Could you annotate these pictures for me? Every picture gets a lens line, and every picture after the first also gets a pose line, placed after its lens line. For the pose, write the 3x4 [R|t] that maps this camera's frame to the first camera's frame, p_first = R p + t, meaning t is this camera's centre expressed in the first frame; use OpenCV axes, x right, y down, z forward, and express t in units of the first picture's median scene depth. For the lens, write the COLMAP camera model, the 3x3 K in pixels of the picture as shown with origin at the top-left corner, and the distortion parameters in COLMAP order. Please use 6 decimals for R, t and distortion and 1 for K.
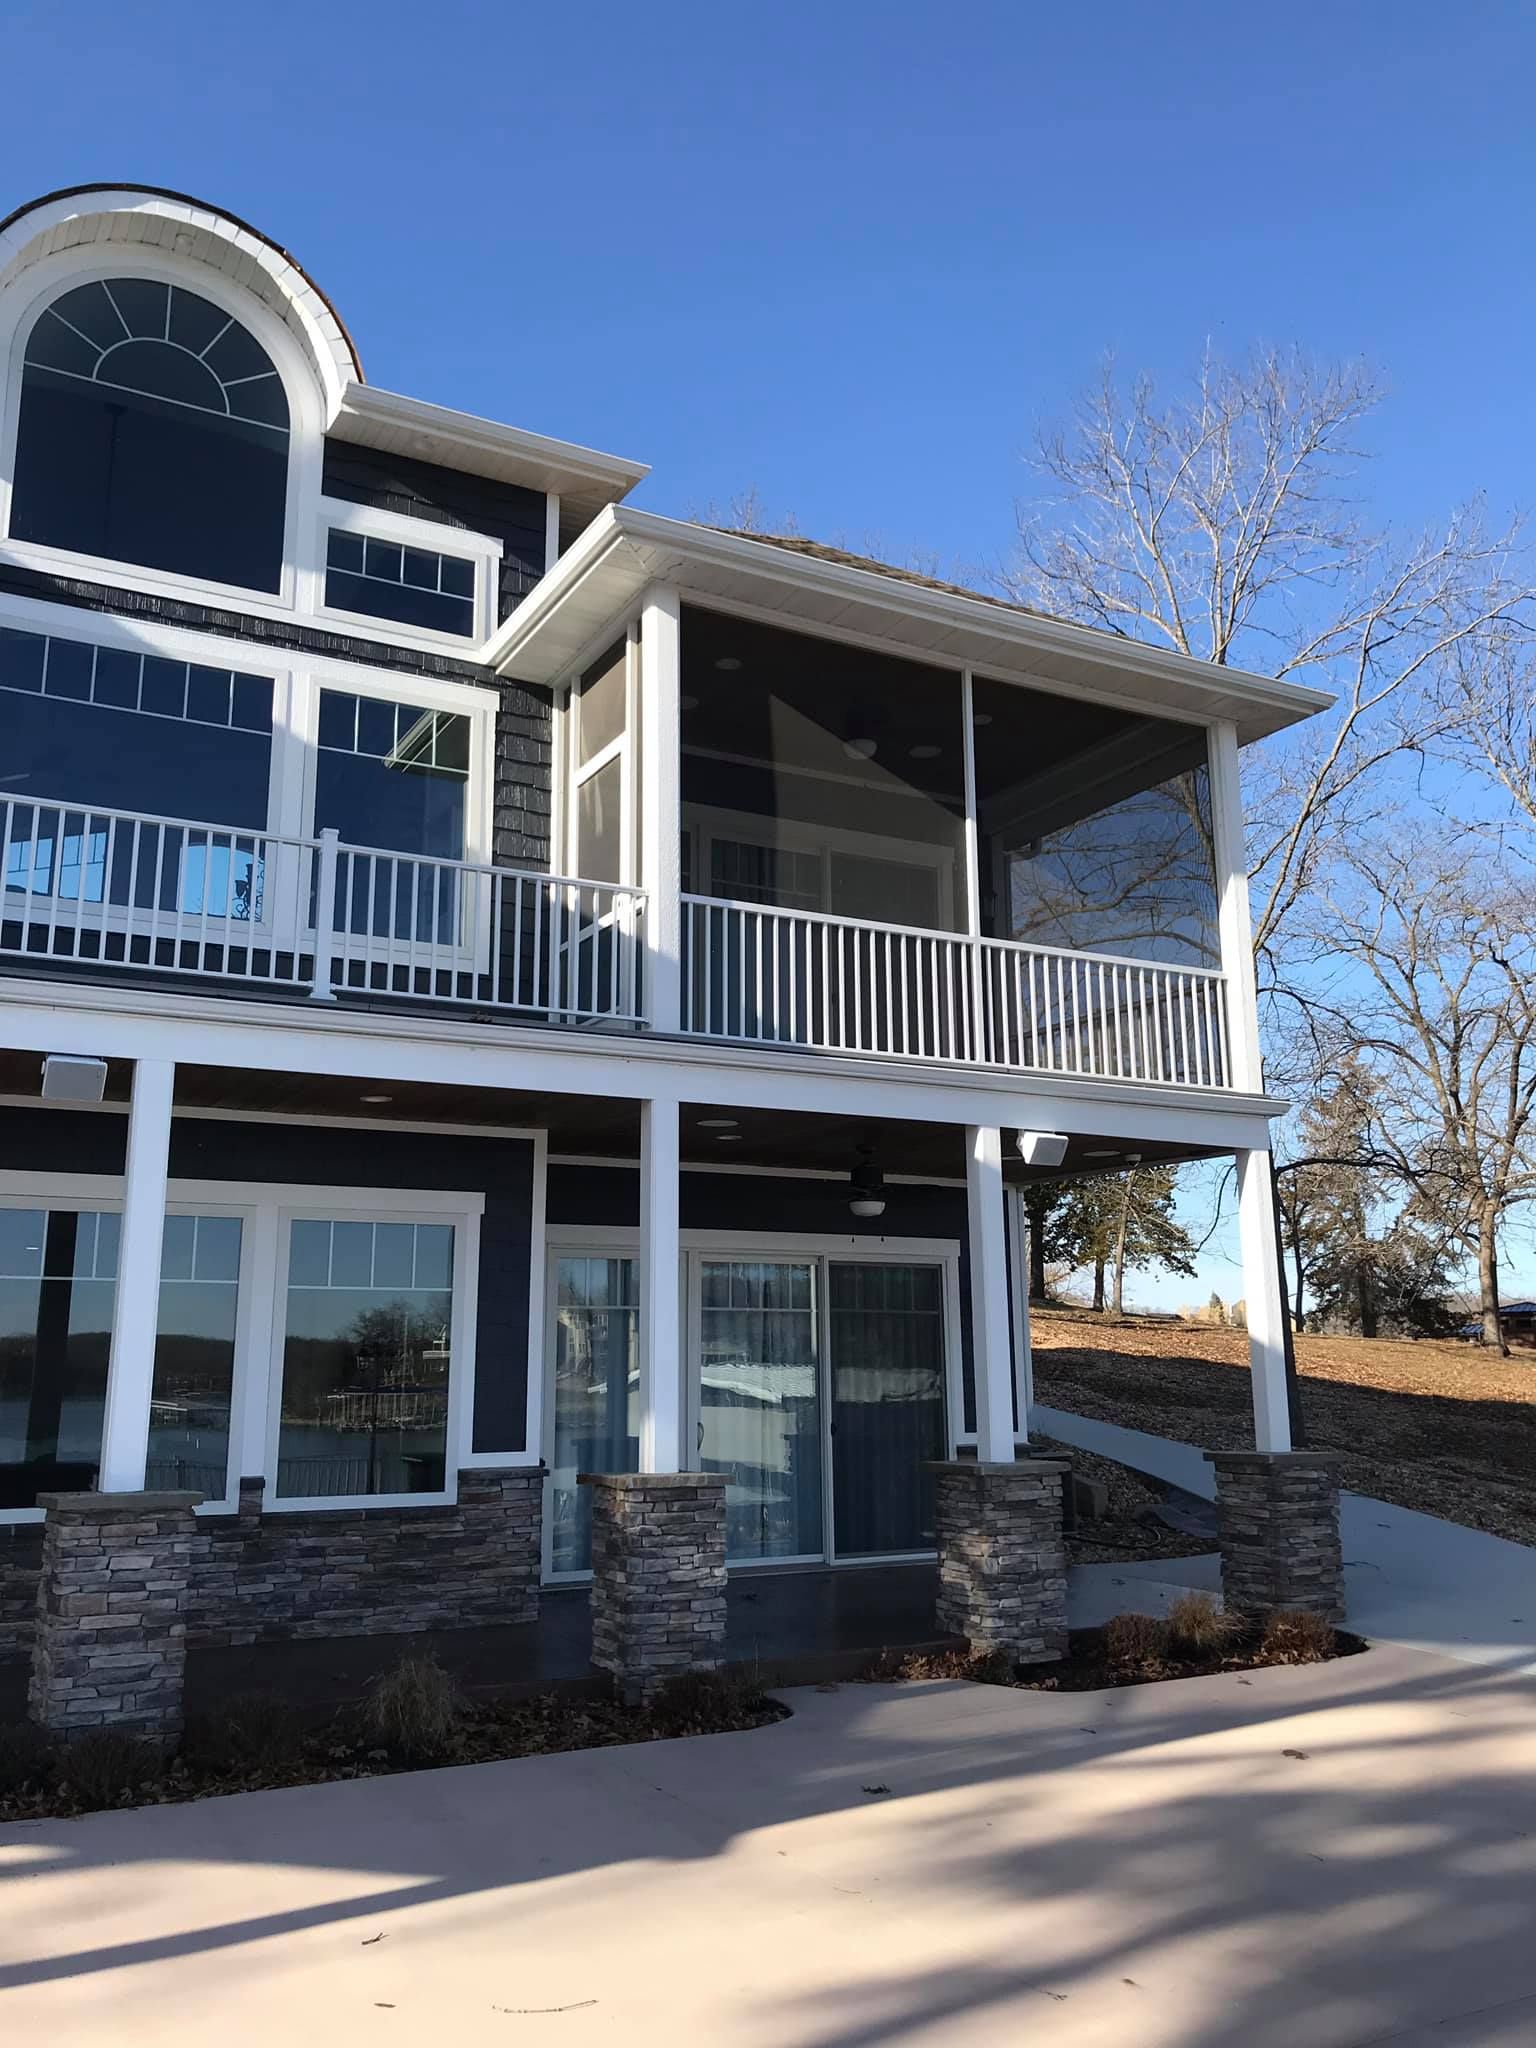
lens RADIAL K [[1667.2, 0, 768.0], [0, 1667.2, 1024.0], [0, 0, 1]] dist [-0.010059, -0.010781]
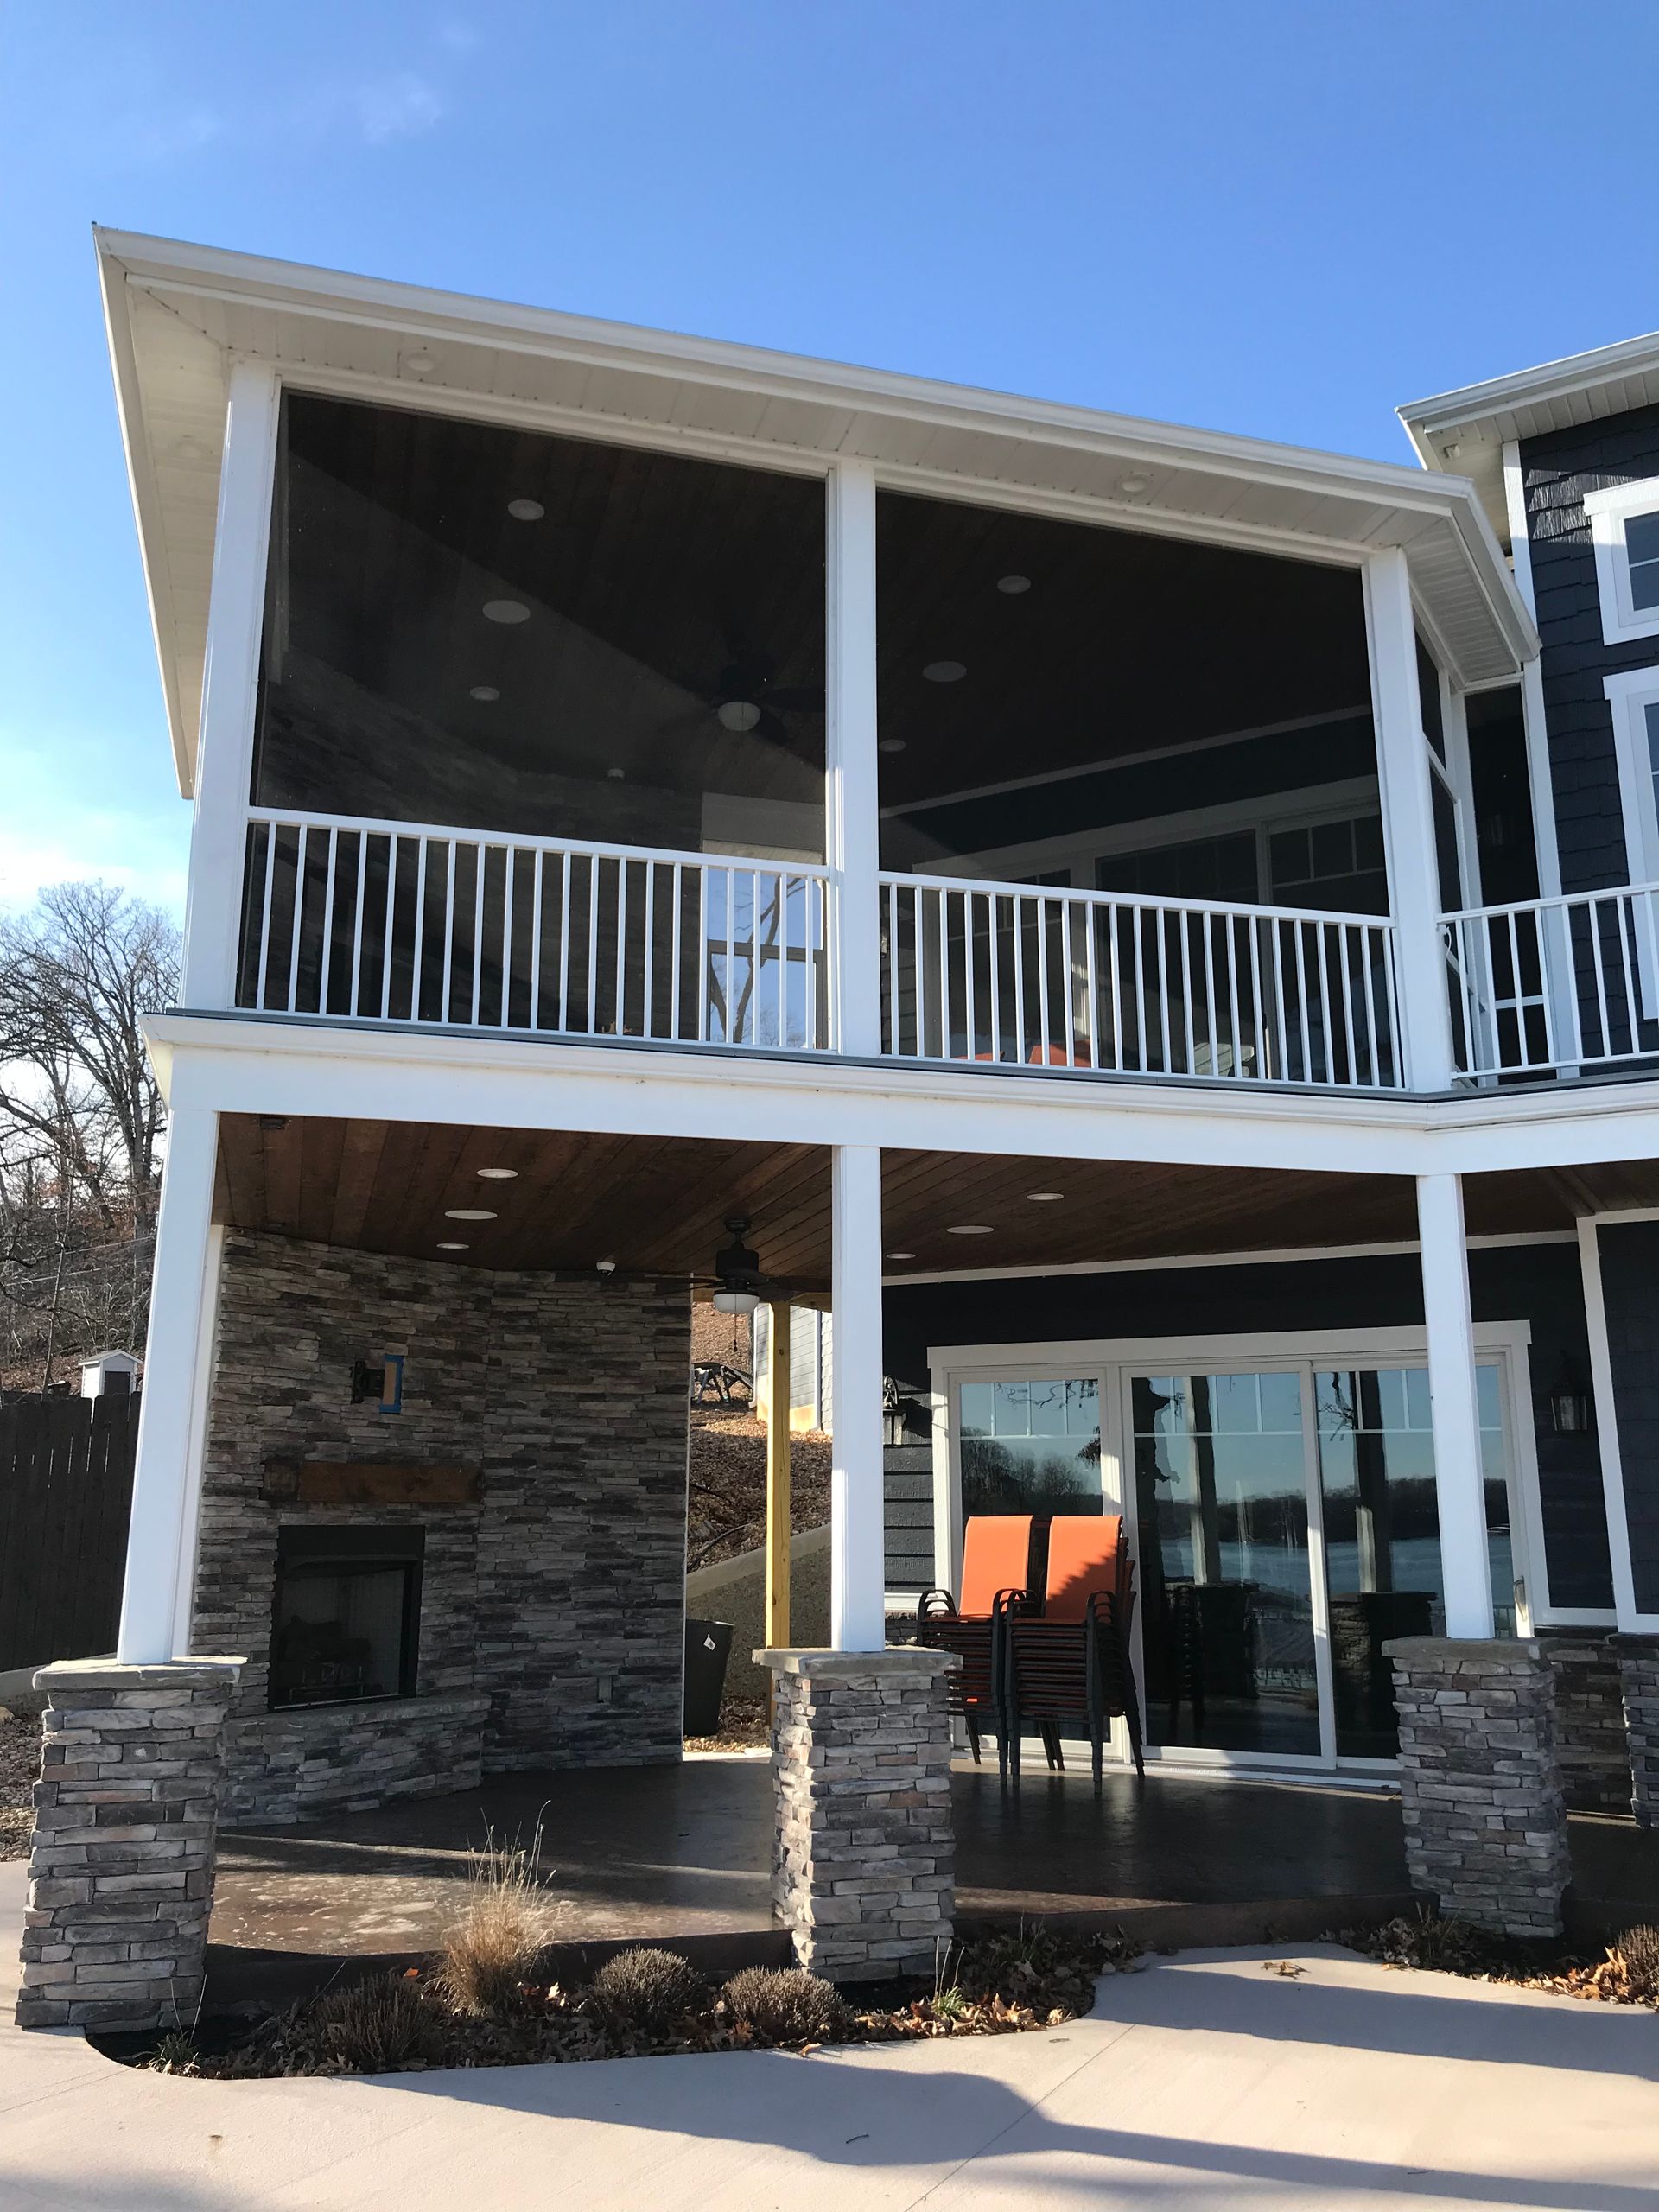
lens RADIAL K [[1782.1, 0, 829.5], [0, 1782.1, 1106.0], [0, 0, 1]] dist [-0.000299, 0.007159]
pose [[0.515101, -0.189550, -0.835908, 0.972375], [0.176145, 0.977835, -0.113190, 0.112902], [0.838835, -0.088937, 0.537072, 0.597960]]
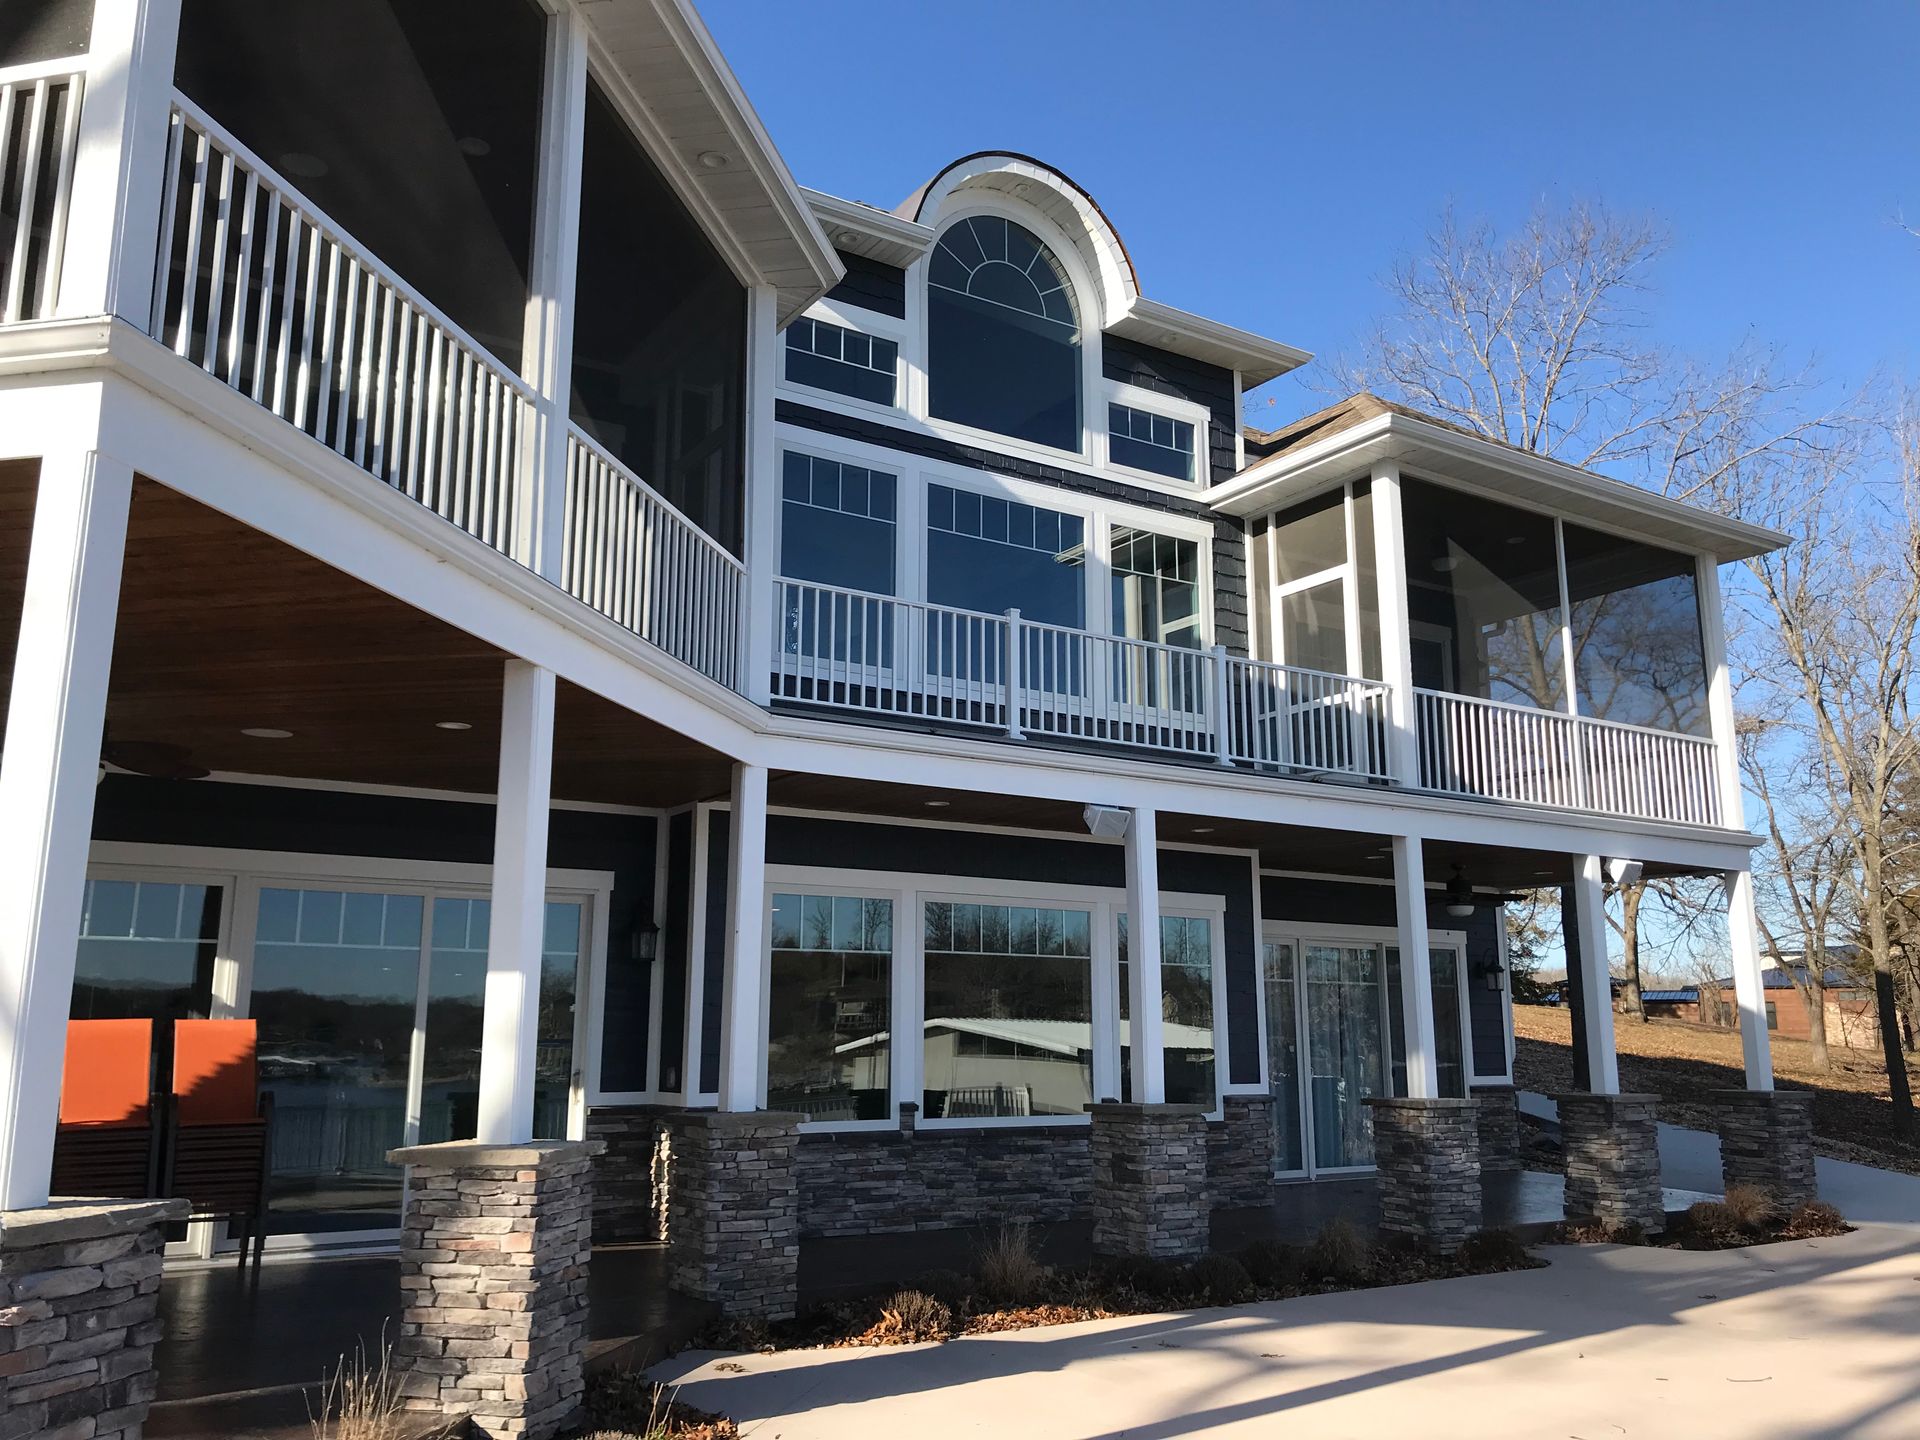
lens RADIAL K [[1585.0, 0, 919.4], [0, 1585.0, 716.3], [0, 0, 1]] dist [0.004360, -0.009631]
pose [[0.998386, 0.022898, 0.051968, -0.487752], [-0.023489, 0.999666, 0.010795, -0.053750], [-0.051704, -0.011998, 0.998590, -0.287111]]
